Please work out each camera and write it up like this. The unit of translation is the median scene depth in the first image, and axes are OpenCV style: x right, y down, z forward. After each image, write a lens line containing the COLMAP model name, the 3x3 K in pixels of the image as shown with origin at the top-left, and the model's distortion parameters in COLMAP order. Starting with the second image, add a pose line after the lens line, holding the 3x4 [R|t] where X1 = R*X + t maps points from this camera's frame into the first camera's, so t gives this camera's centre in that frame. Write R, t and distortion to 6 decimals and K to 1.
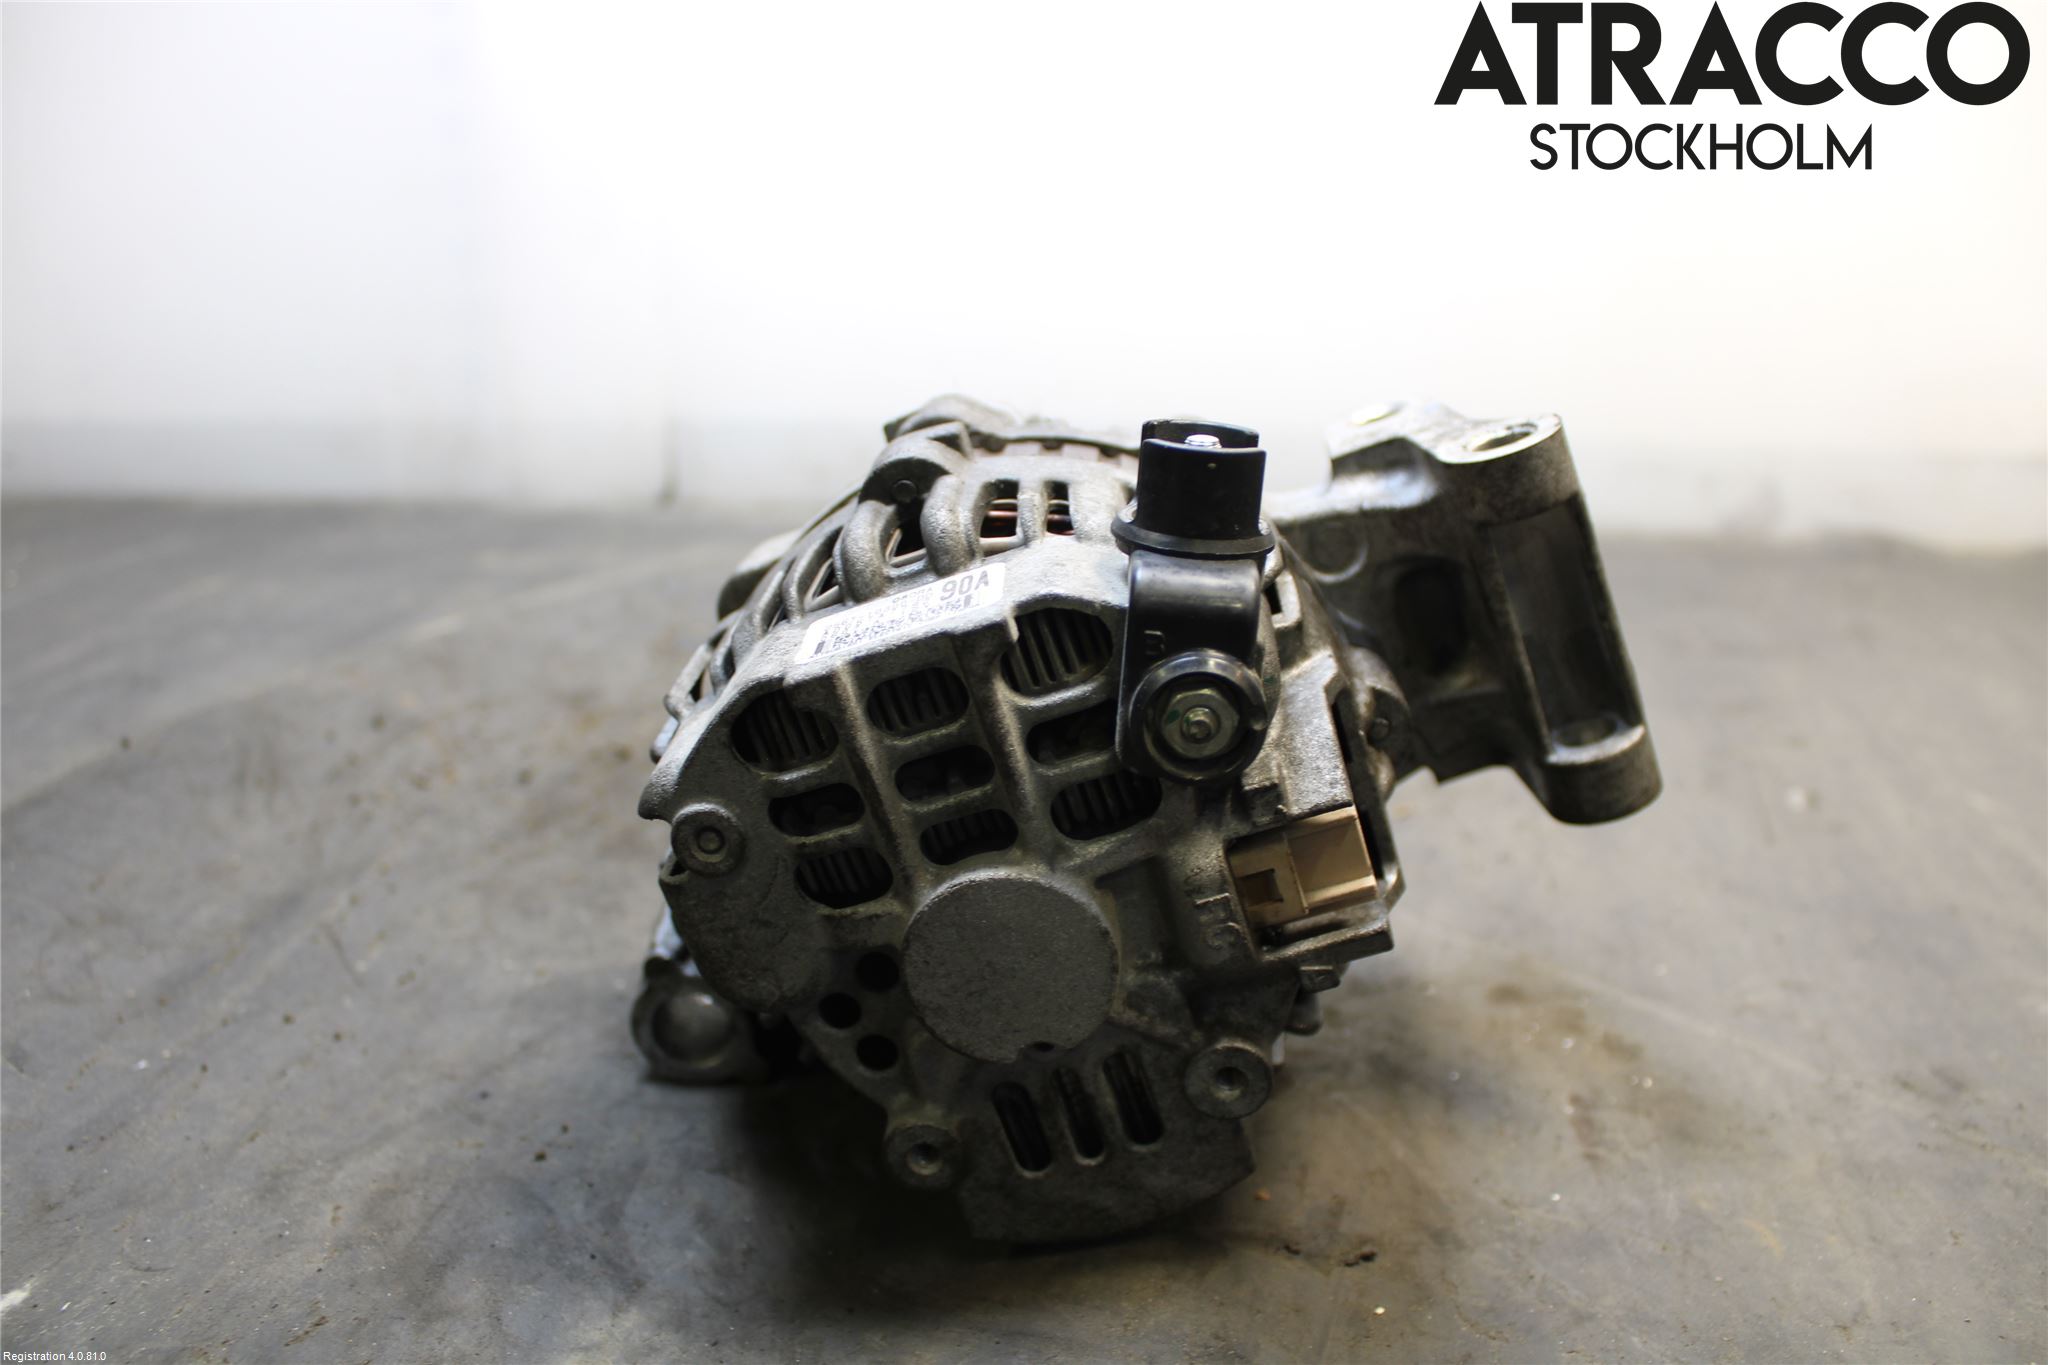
lens RADIAL K [[1728.7, 0, 1024.0], [0, 1728.7, 682.5], [0, 0, 1]] dist [-0.163154, 0.135532]
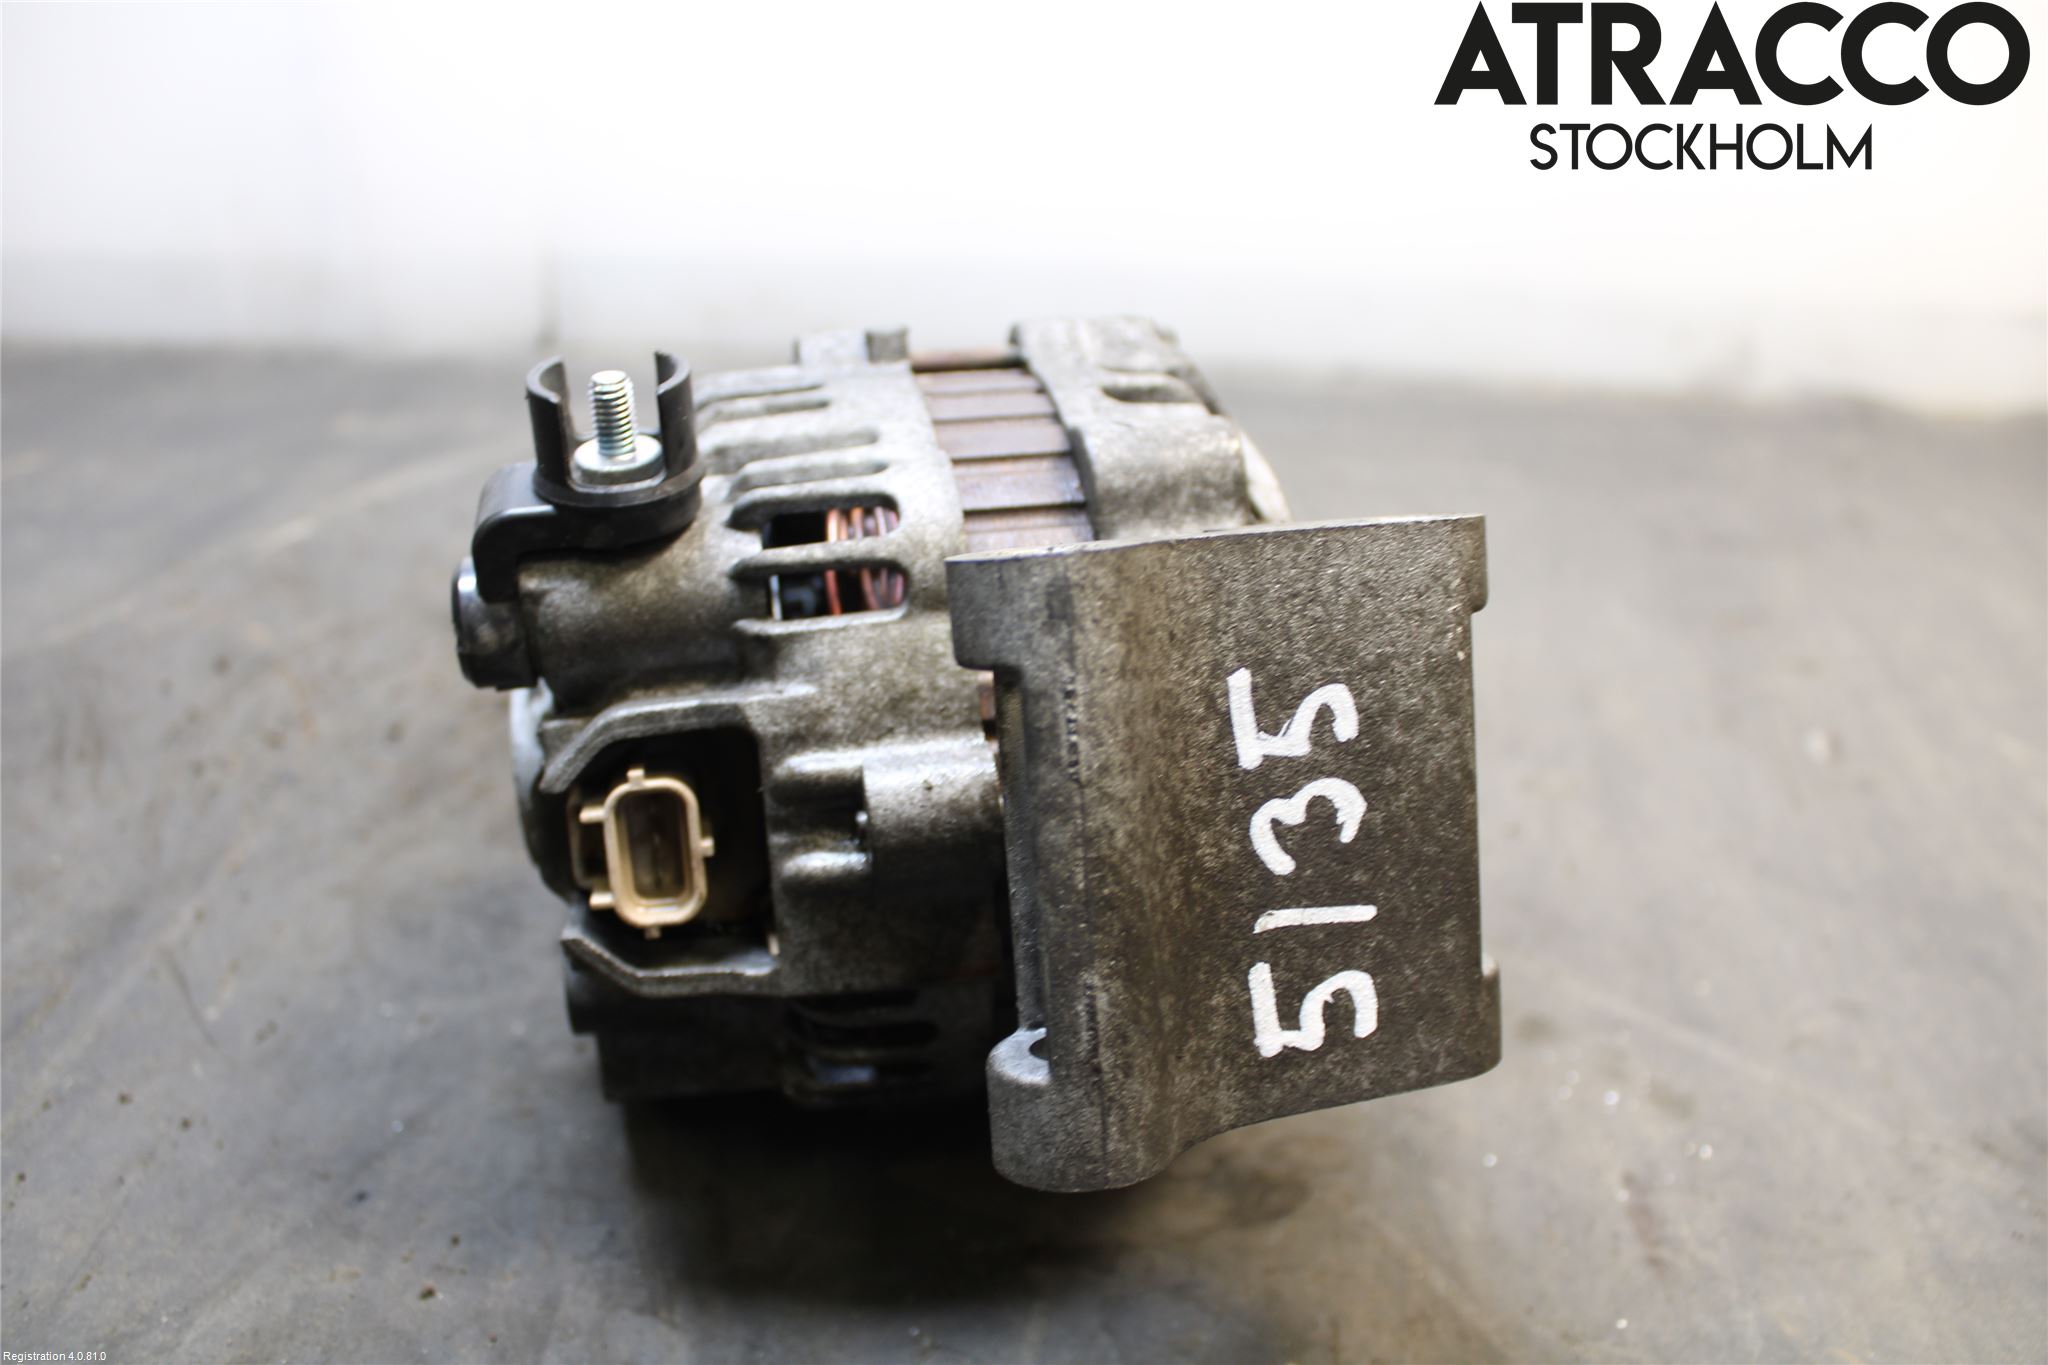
lens RADIAL K [[1728.7, 0, 1024.0], [0, 1728.7, 682.5], [0, 0, 1]] dist [-0.163154, 0.135532]
pose [[0.997750, -0.010194, 0.066268, -0.037166], [0.000973, 0.990473, 0.137707, -0.109306], [-0.067041, -0.137332, 0.988254, 0.158307]]
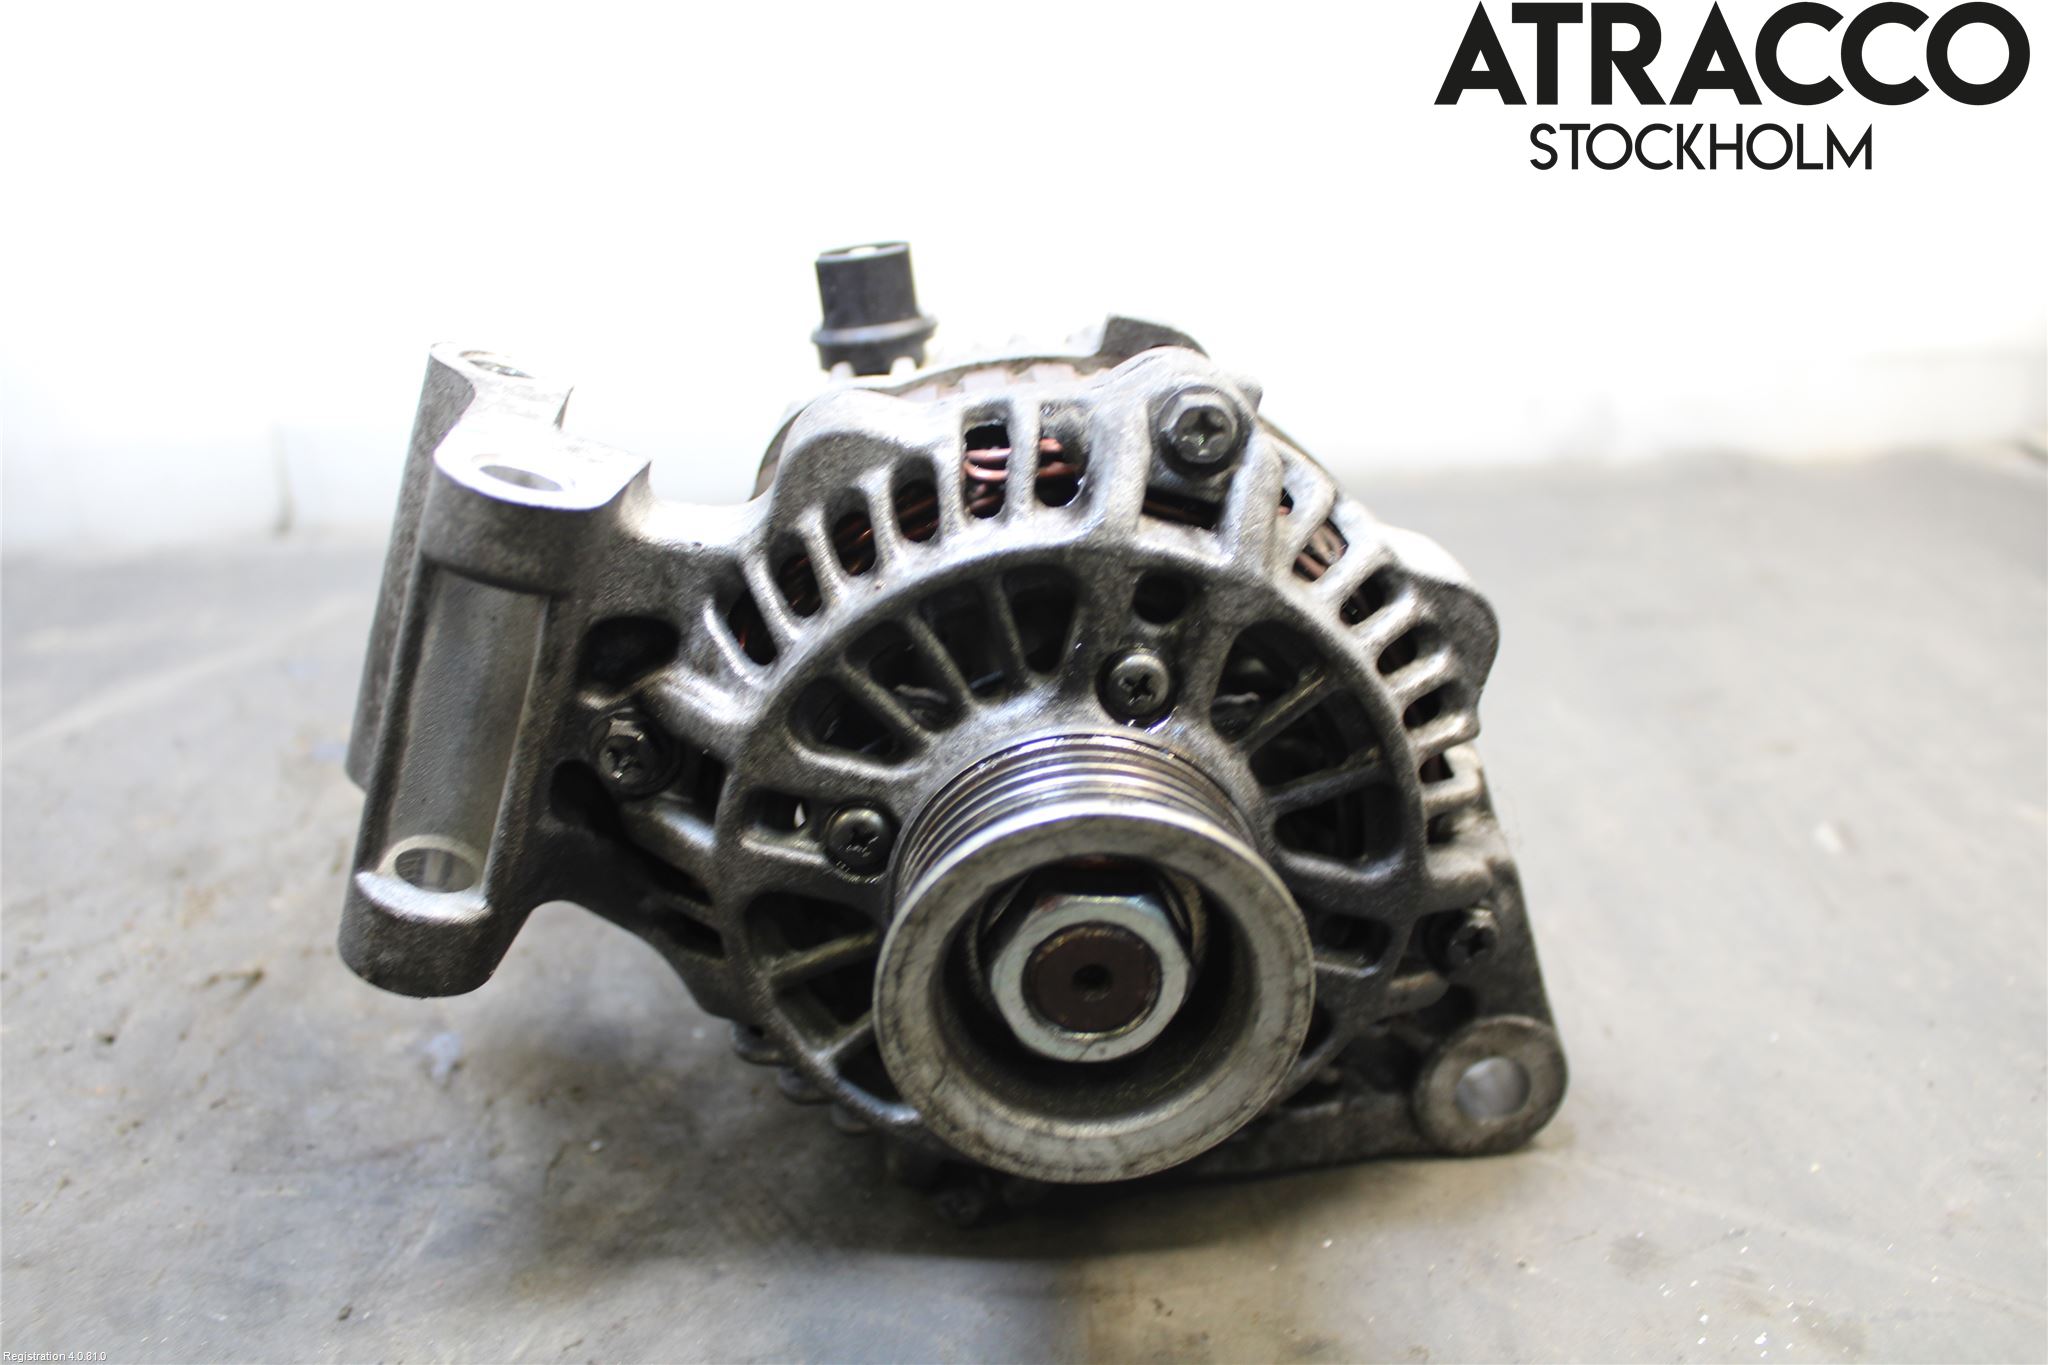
lens RADIAL K [[1728.7, 0, 1024.0], [0, 1728.7, 682.5], [0, 0, 1]] dist [-0.163154, 0.135532]
pose [[0.976131, -0.106354, 0.189360, -0.061515], [0.096020, 0.993386, 0.062960, -0.108632], [-0.194804, -0.043275, 0.979887, 0.367112]]
